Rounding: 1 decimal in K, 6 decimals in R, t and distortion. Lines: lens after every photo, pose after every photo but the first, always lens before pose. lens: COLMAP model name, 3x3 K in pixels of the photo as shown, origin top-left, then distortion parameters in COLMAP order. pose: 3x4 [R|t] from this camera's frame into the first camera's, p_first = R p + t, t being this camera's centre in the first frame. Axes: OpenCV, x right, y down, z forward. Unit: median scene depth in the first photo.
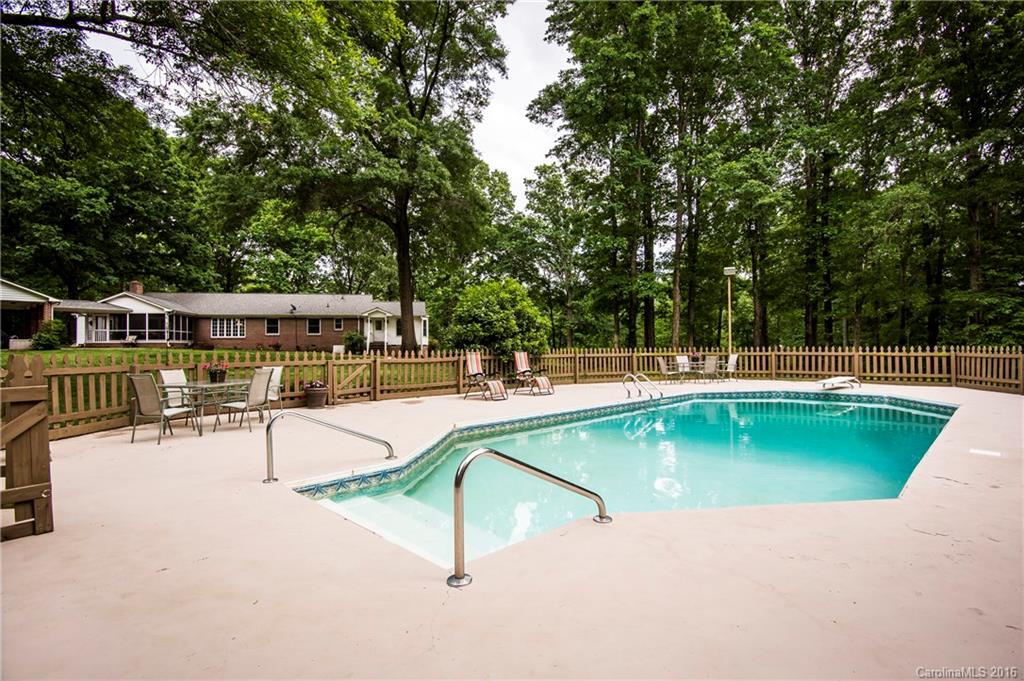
lens RADIAL K [[506.1, 0, 510.3], [0, 506.1, 341.0], [0, 0, 1]] dist [-0.002050, -0.000157]
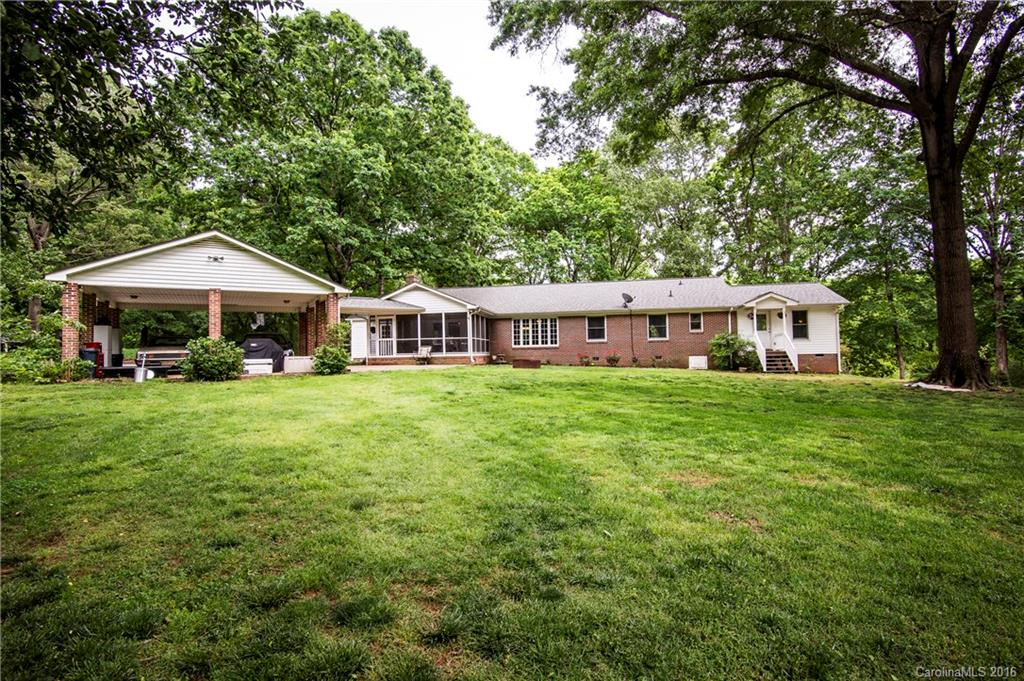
lens RADIAL K [[506.1, 0, 513.6], [0, 506.1, 341.6], [0, 0, 1]] dist [-0.002050, -0.000157]
pose [[0.941384, -0.019589, -0.336766, -0.398067], [0.017583, 0.999805, -0.009004, -0.008952], [0.336877, 0.002555, 0.941545, 0.391621]]
